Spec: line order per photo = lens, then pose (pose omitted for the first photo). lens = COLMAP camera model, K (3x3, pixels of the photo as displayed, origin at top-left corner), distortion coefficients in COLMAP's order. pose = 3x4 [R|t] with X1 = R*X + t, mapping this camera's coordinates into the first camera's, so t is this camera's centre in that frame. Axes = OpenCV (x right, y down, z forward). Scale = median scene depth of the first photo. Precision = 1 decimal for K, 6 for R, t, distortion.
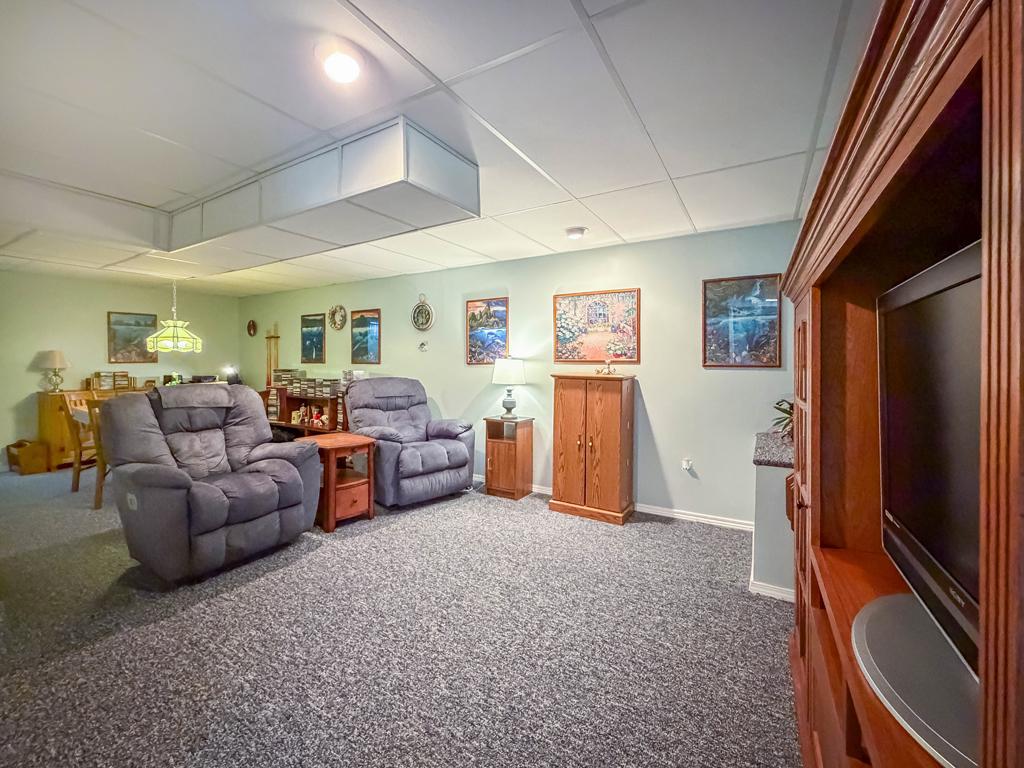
lens RADIAL K [[418.4, 0, 512.9], [0, 418.4, 363.2], [0, 0, 1]] dist [0.000815, 0.000177]
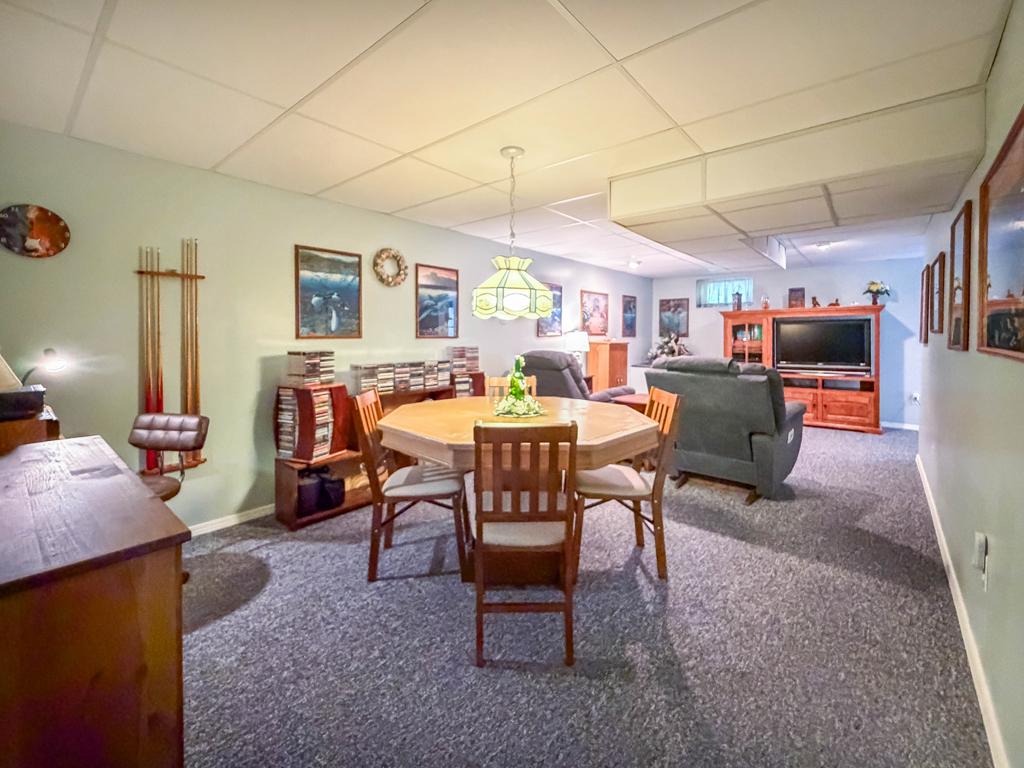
lens RADIAL K [[429.6, 0, 504.4], [0, 429.6, 348.8], [0, 0, 1]] dist [0.001543, 0.000188]
pose [[0.181920, -0.031125, 0.982821, -1.077646], [0.012270, 0.999493, 0.029382, -0.000751], [-0.983237, 0.006714, 0.182210, 0.731865]]
